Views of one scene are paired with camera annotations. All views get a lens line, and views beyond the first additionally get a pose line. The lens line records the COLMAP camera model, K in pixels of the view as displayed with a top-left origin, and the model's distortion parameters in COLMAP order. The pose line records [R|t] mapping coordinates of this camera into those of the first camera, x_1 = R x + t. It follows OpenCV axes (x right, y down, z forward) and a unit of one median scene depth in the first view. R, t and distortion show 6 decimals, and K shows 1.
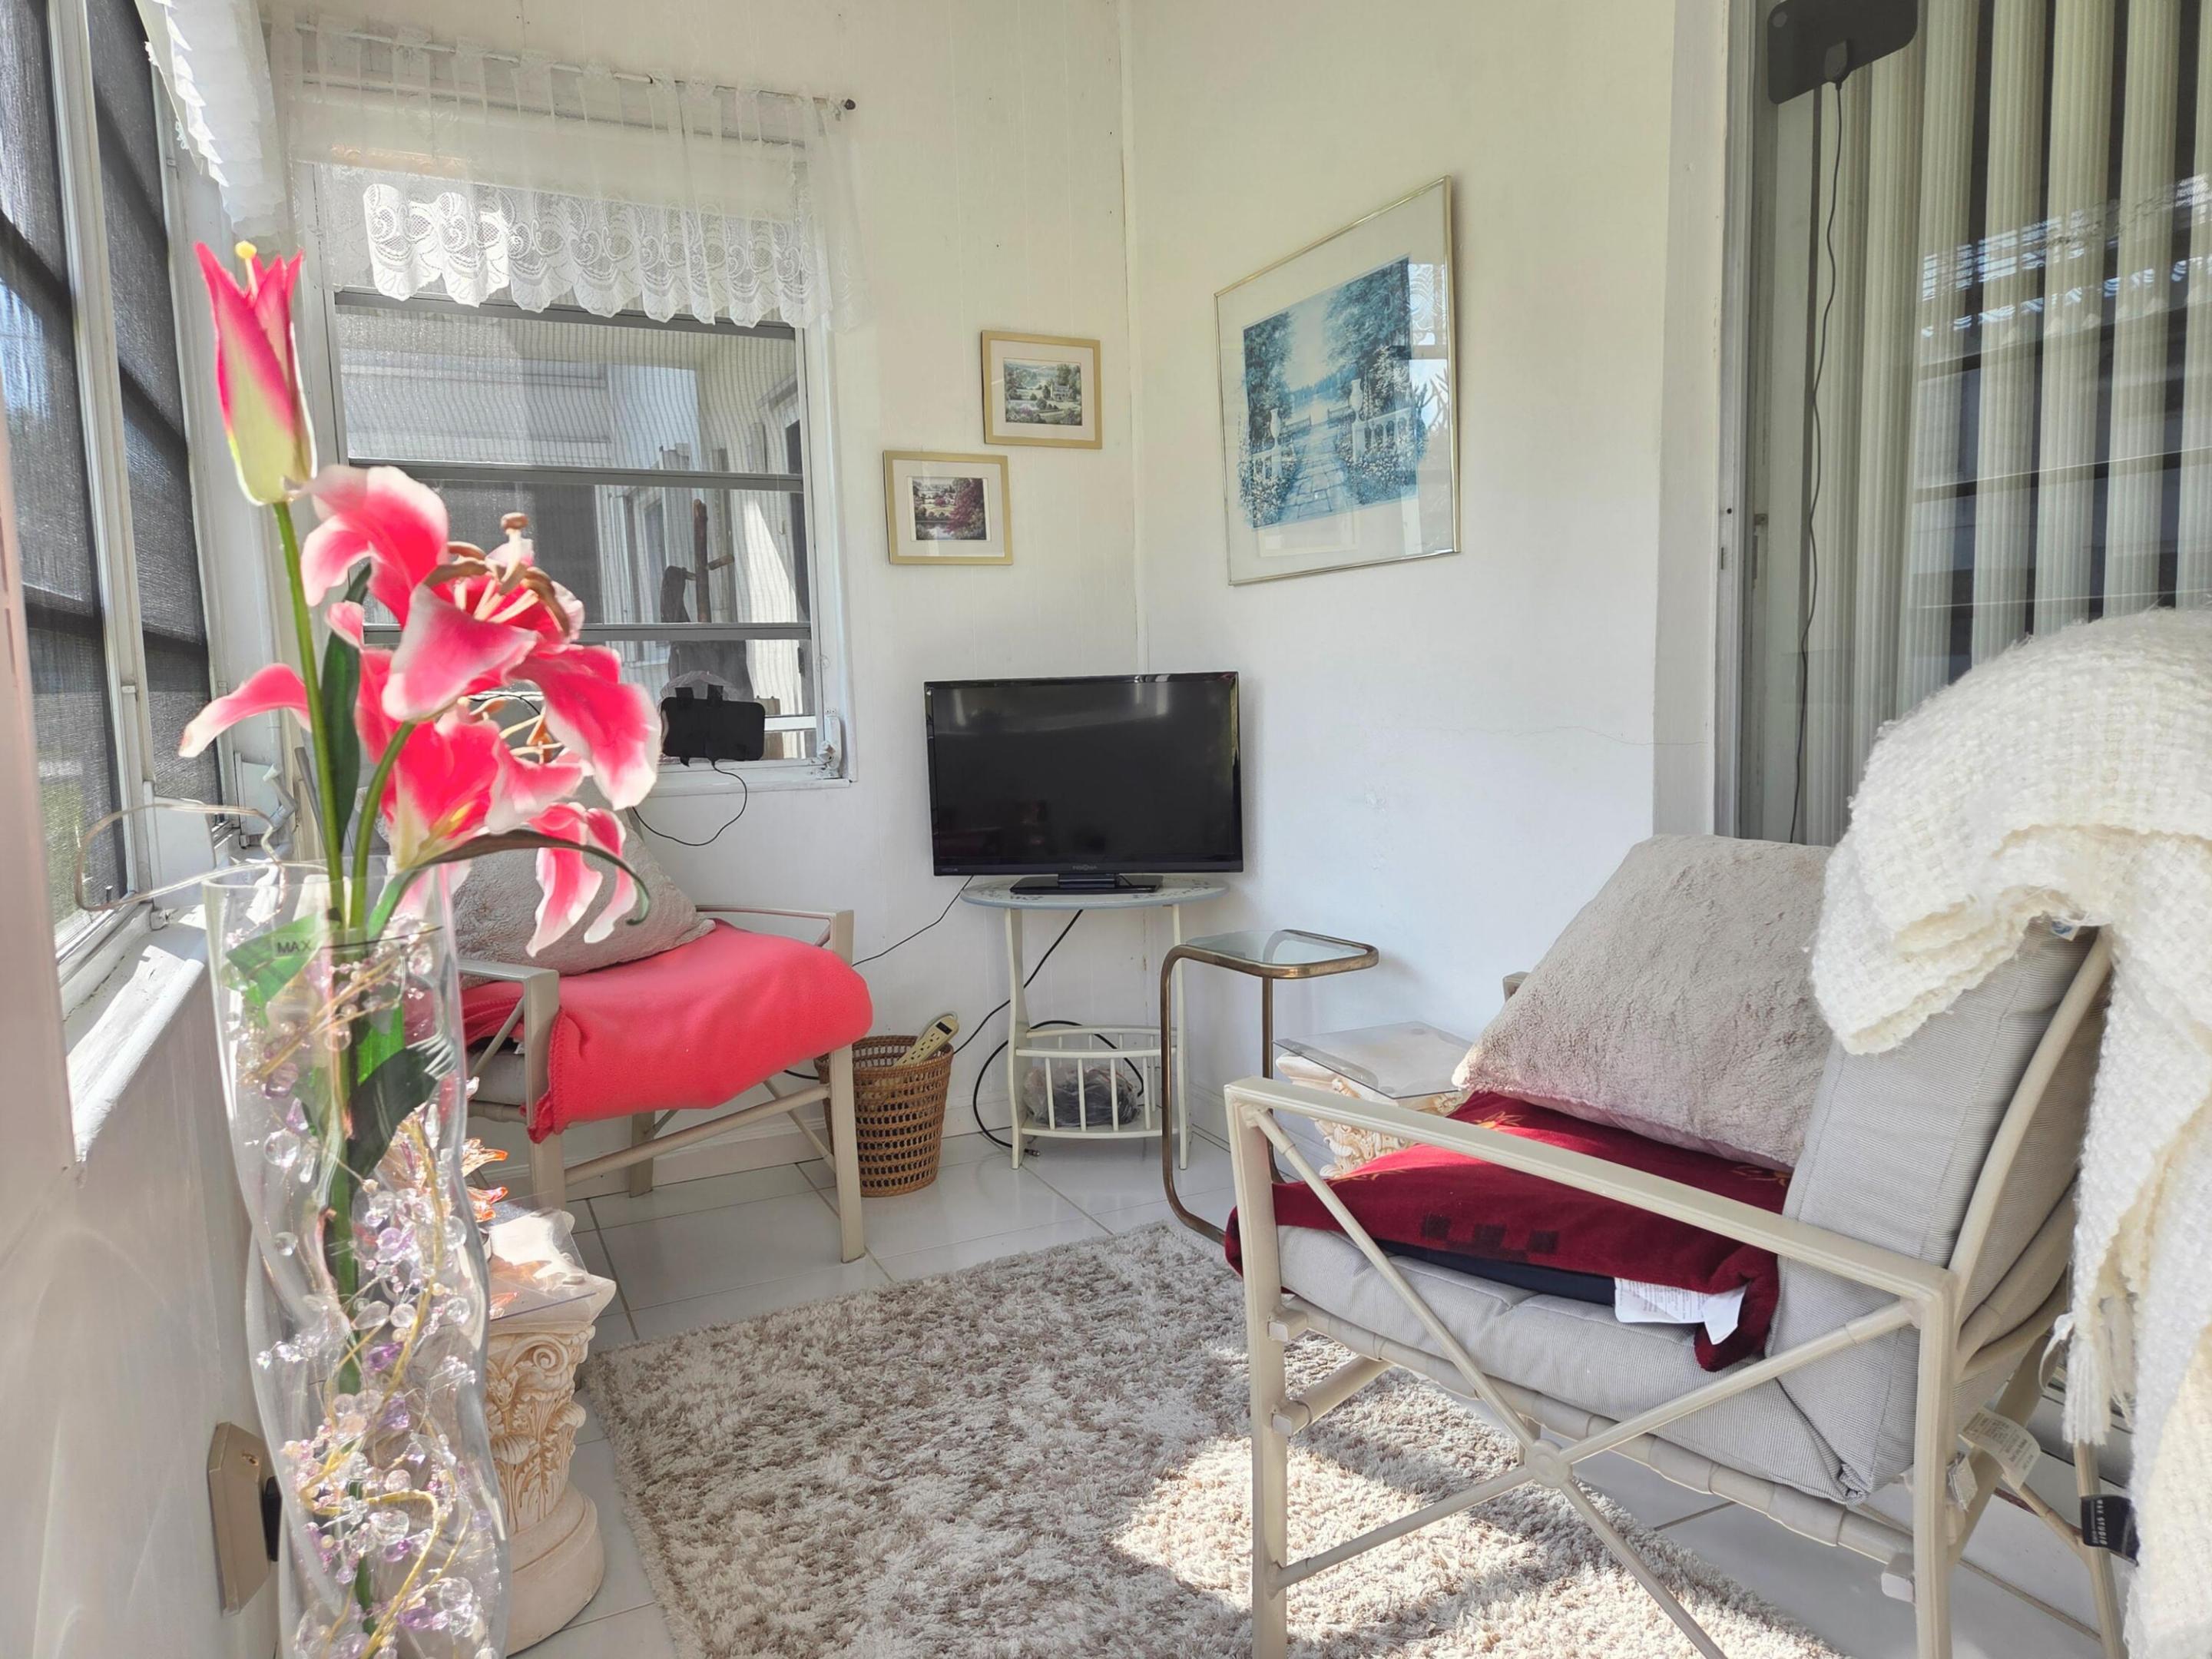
lens RADIAL K [[1490.2, 0, 1106.0], [0, 1490.2, 829.5], [0, 0, 1]] dist [0.067506, -0.049666]
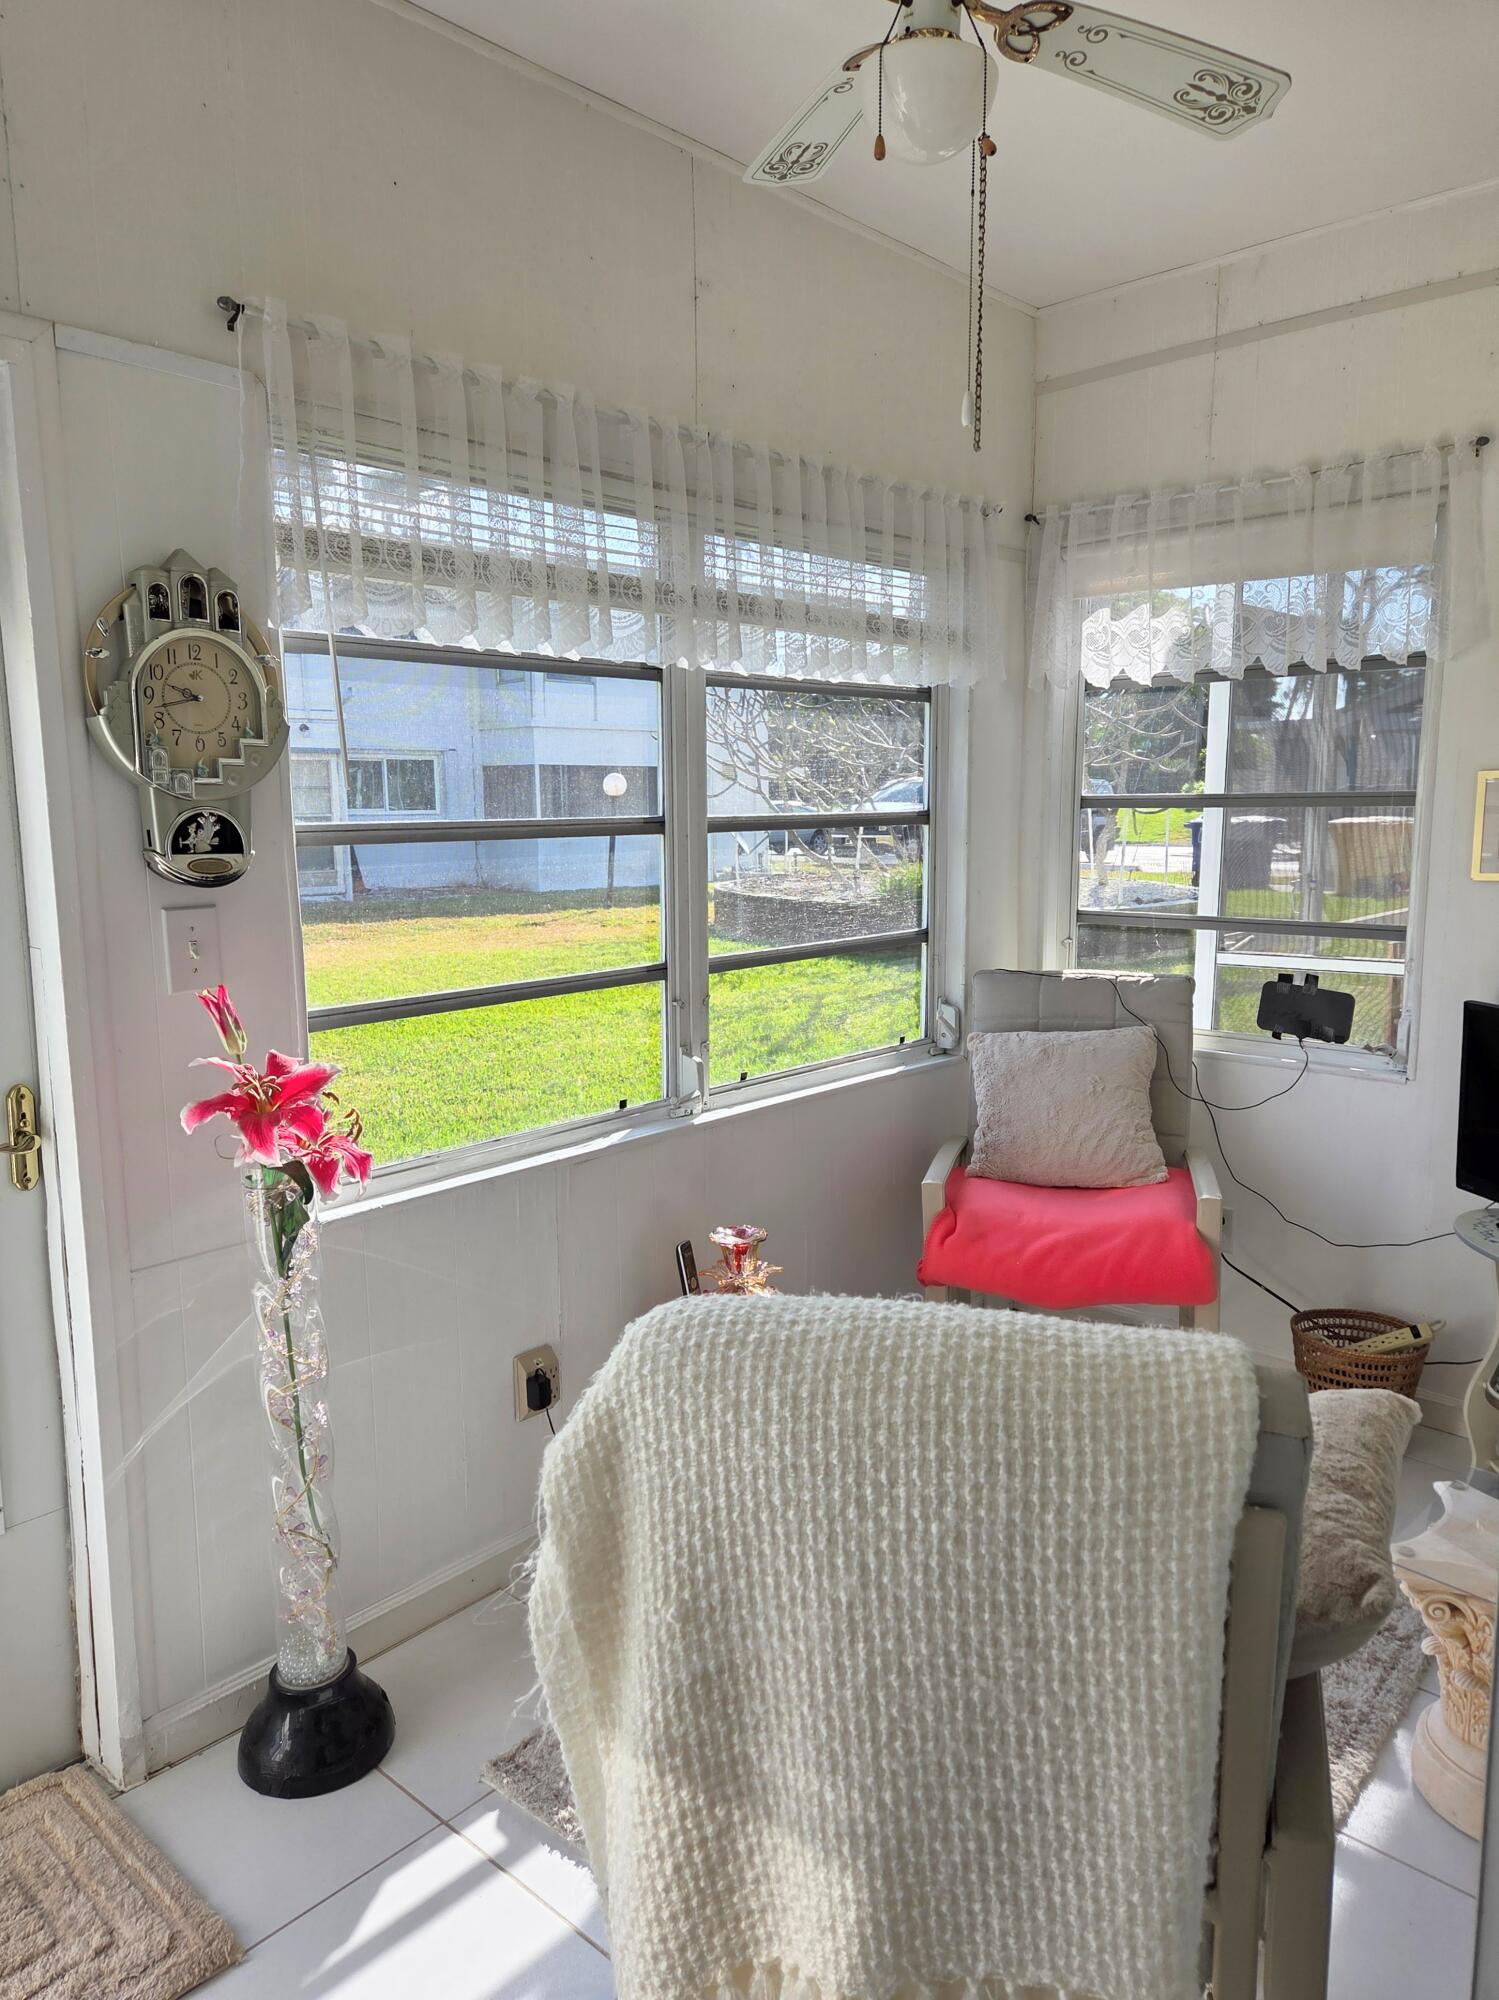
lens RADIAL K [[1347.4, 0, 749.5], [0, 1347.4, 1000.0], [0, 0, 1]] dist [0.067506, -0.049666]
pose [[0.394274, 0.162795, -0.904459, 0.560708], [-0.095389, 0.986118, 0.135911, -0.190070], [0.914029, 0.032689, 0.404330, 0.186312]]
